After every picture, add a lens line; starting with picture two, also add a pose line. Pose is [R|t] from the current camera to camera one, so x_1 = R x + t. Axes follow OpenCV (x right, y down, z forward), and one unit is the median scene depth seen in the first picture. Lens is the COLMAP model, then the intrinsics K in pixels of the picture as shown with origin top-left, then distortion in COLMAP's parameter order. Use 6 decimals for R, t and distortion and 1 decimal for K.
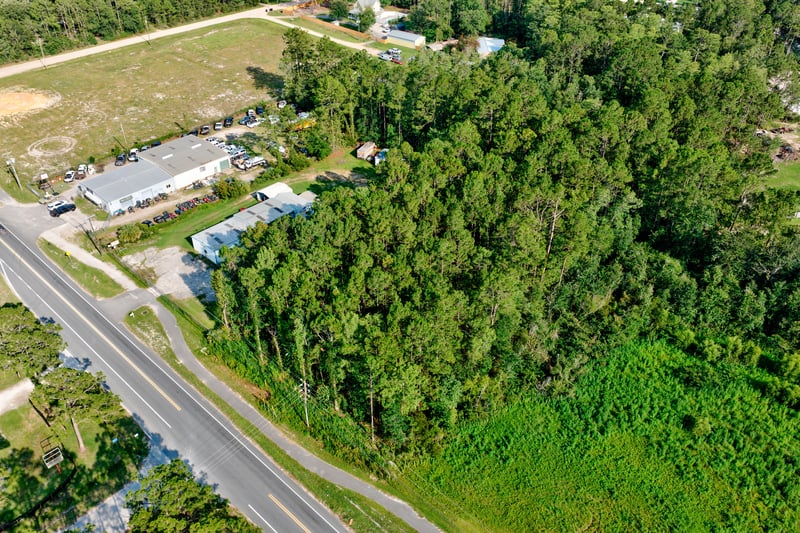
lens RADIAL K [[655.5, 0, 401.7], [0, 655.5, 264.8], [0, 0, 1]] dist [0.031457, -0.047496]
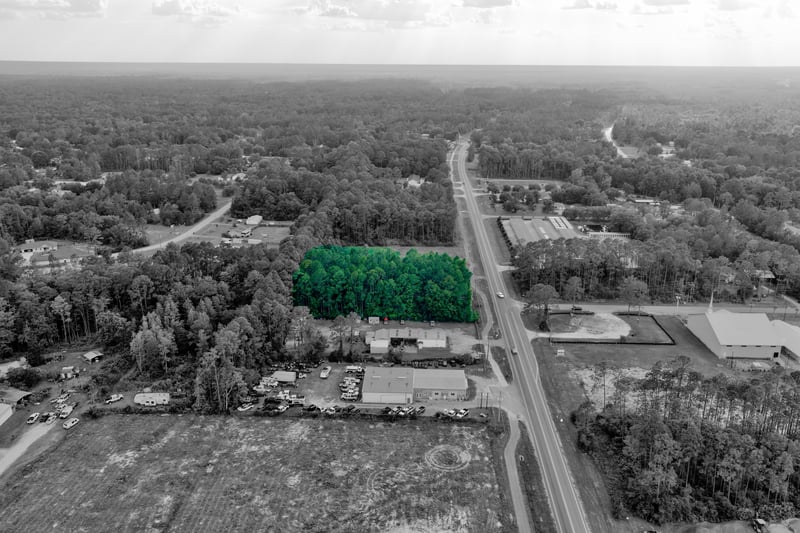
lens RADIAL K [[655.5, 0, 401.7], [0, 655.5, 264.8], [0, 0, 1]] dist [0.031457, -0.047496]
pose [[-0.651434, -0.230803, 0.722747, -1.304510], [0.435195, 0.666641, 0.605140, -1.153502], [-0.621481, 0.708745, -0.333829, 1.343877]]
